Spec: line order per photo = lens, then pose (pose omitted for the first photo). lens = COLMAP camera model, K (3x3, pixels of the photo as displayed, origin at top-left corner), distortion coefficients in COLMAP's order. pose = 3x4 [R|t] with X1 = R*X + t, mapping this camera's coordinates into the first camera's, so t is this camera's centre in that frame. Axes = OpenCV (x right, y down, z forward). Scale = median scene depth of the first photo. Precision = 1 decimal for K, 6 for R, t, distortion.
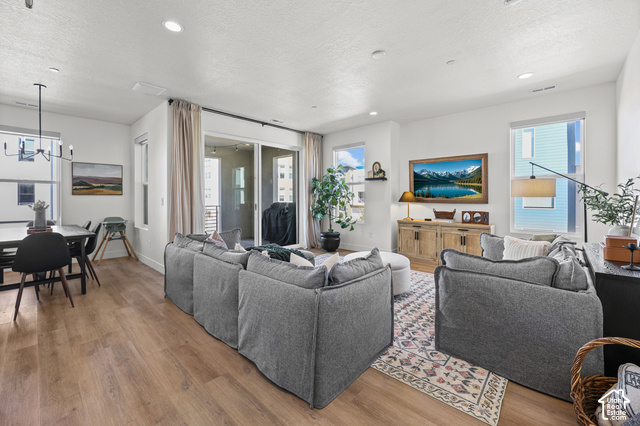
lens RADIAL K [[262.3, 0, 320.2], [0, 262.3, 197.7], [0, 0, 1]] dist [0.000102, 0.000001]
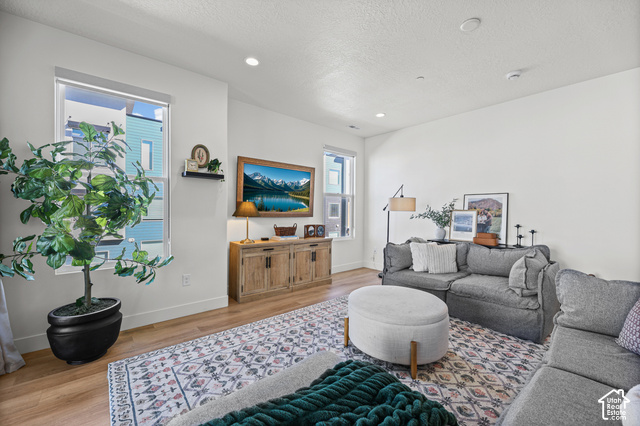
lens RADIAL K [[254.6, 0, 320.0], [0, 254.6, 213.0], [0, 0, 1]] dist [0.000323, 0.000025]
pose [[0.110656, -0.001099, 0.993858, -0.326905], [-0.006260, 0.999979, 0.001803, 0.004580], [-0.993839, -0.006421, 0.110646, 0.784554]]
